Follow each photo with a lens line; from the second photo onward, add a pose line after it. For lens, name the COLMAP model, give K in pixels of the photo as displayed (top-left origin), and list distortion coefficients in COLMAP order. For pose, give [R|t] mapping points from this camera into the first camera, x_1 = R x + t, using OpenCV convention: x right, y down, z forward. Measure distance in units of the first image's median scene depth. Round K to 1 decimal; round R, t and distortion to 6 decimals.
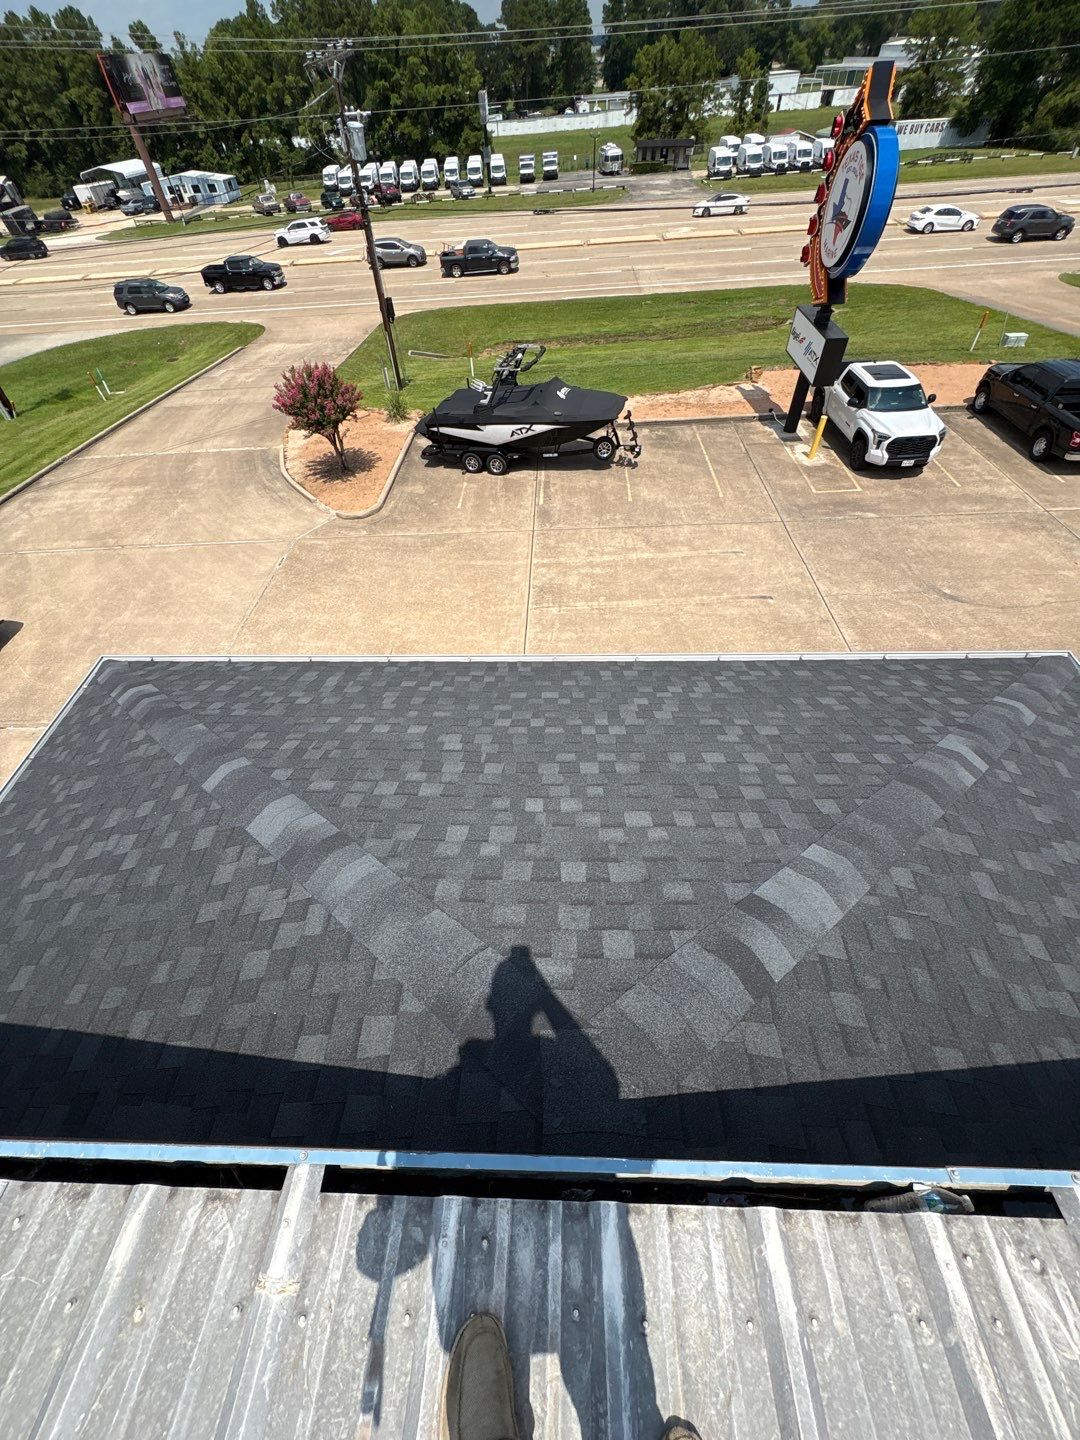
lens RADIAL K [[570.9, 0, 540.4], [0, 570.9, 722.5], [0, 0, 1]] dist [0.000119, -0.000108]
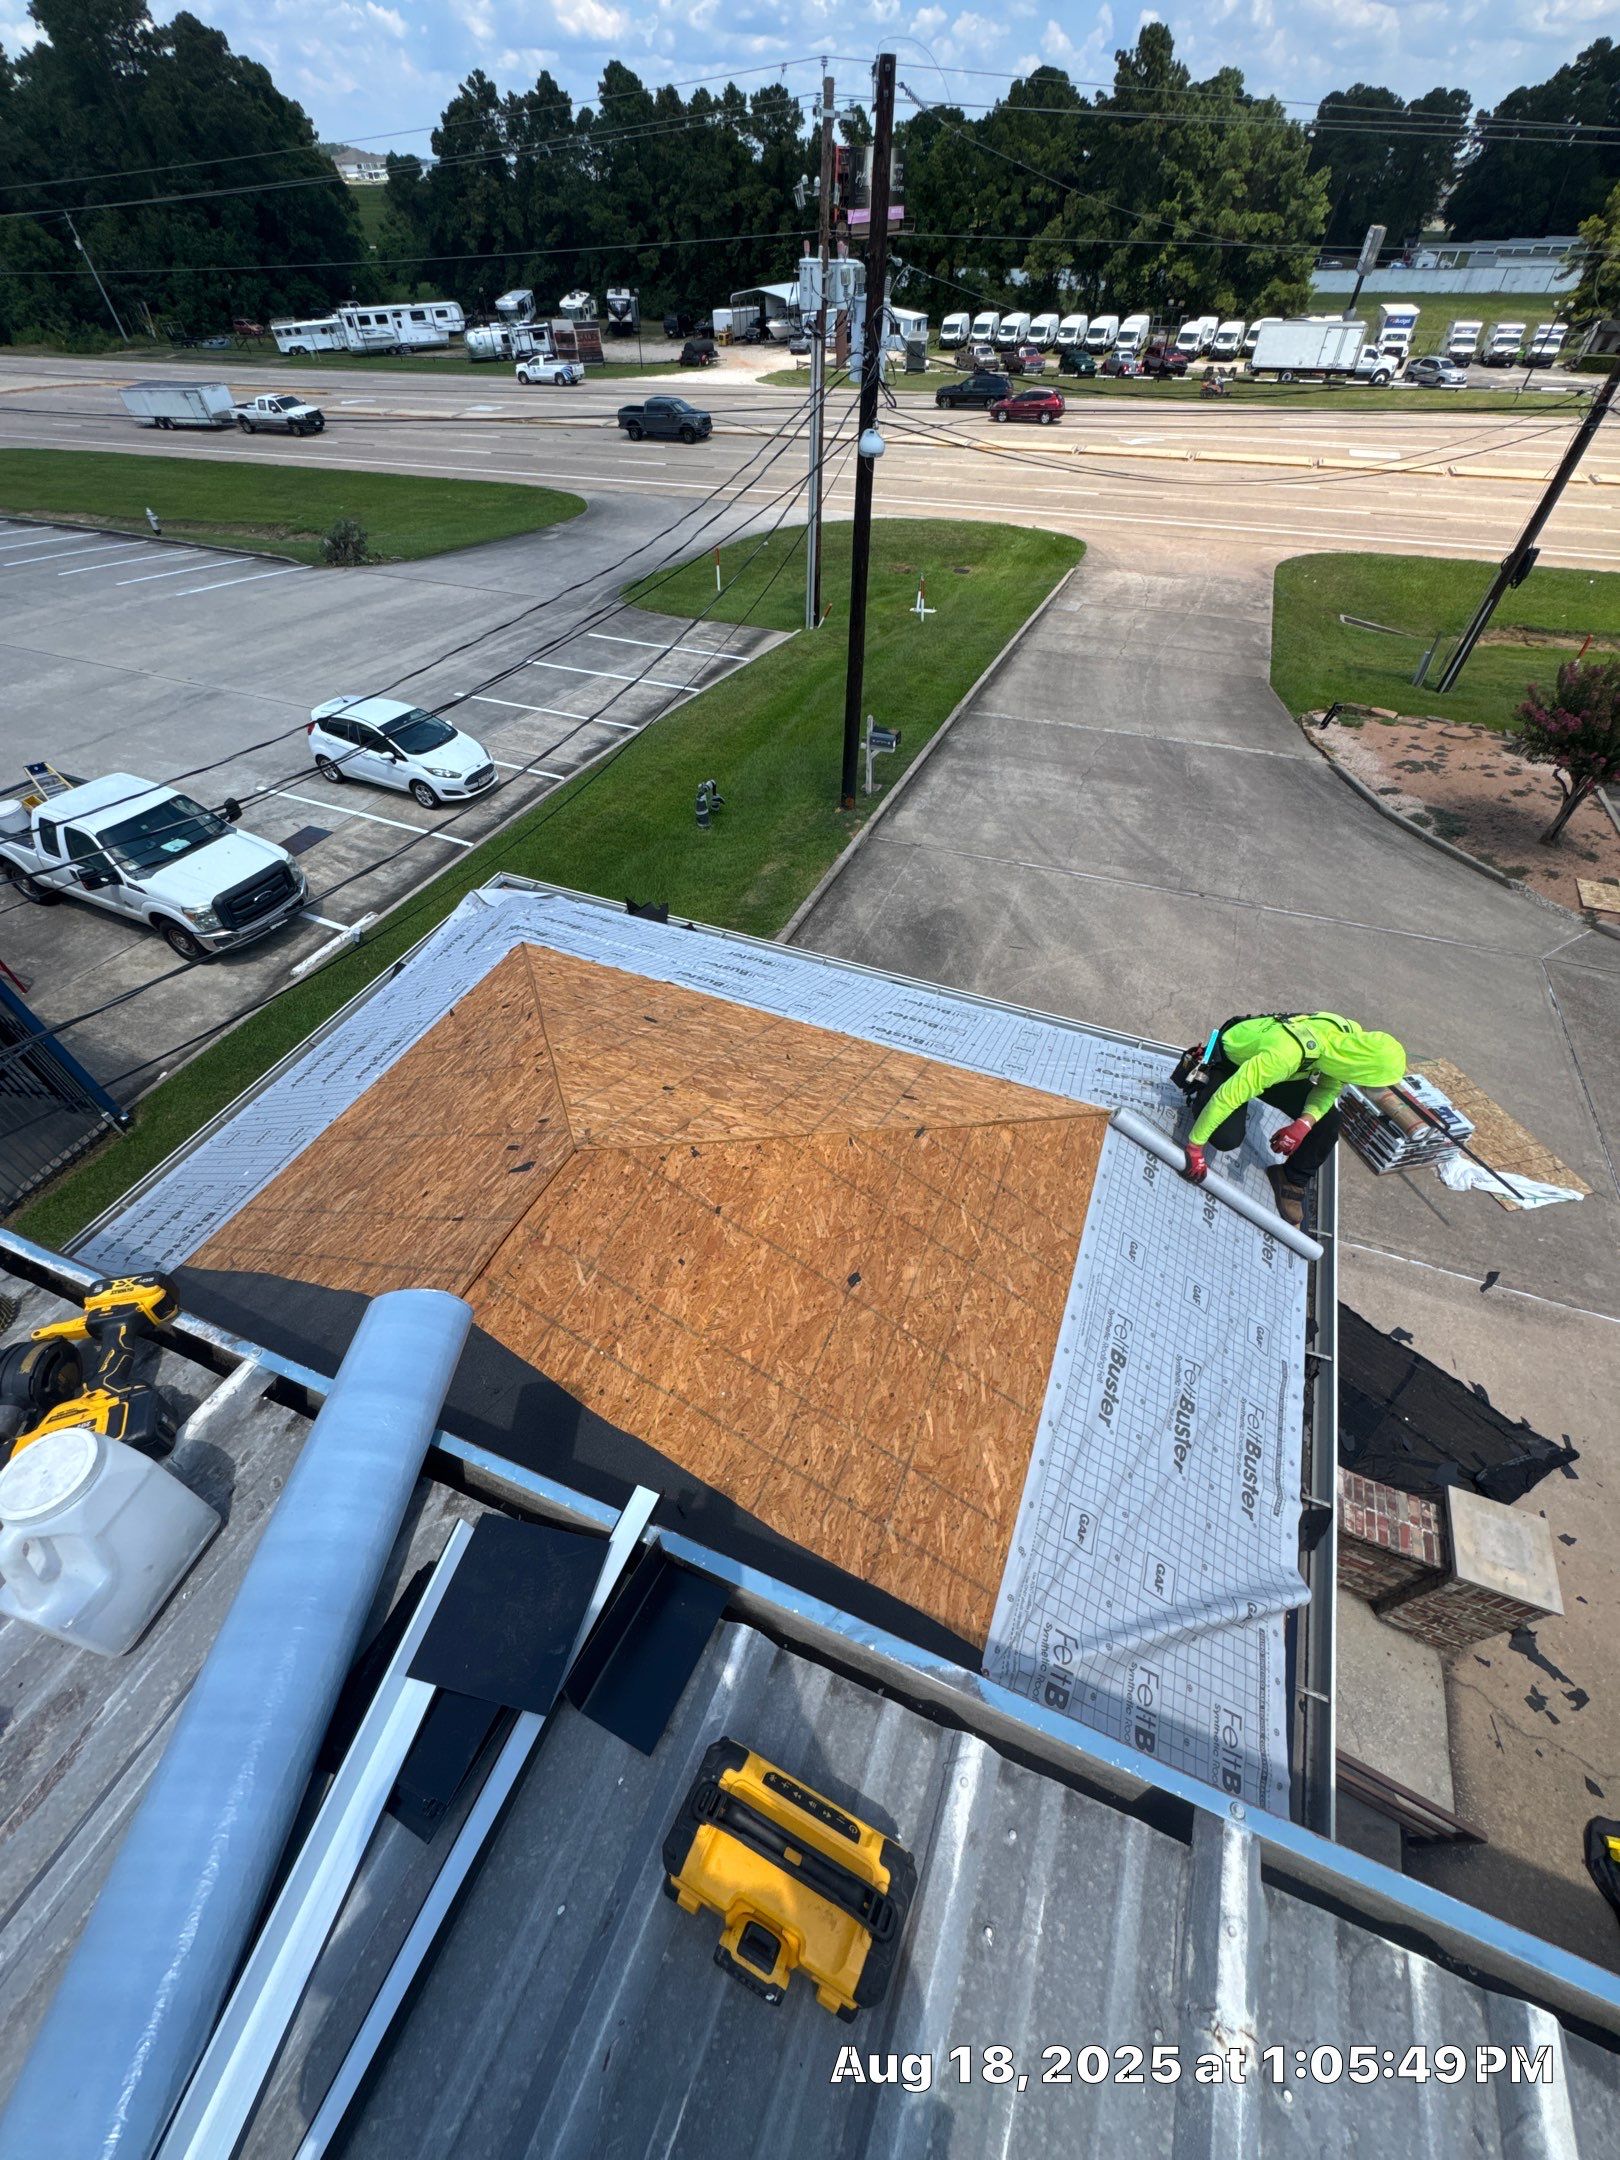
lens RADIAL K [[856.4, 0, 819.7], [0, 856.4, 1075.9], [0, 0, 1]] dist [0.000119, -0.000108]
pose [[0.935466, 0.279614, -0.216146, -2.833863], [-0.289714, 0.956981, -0.015880, 0.029364], [0.202407, 0.077476, 0.976232, 0.133121]]
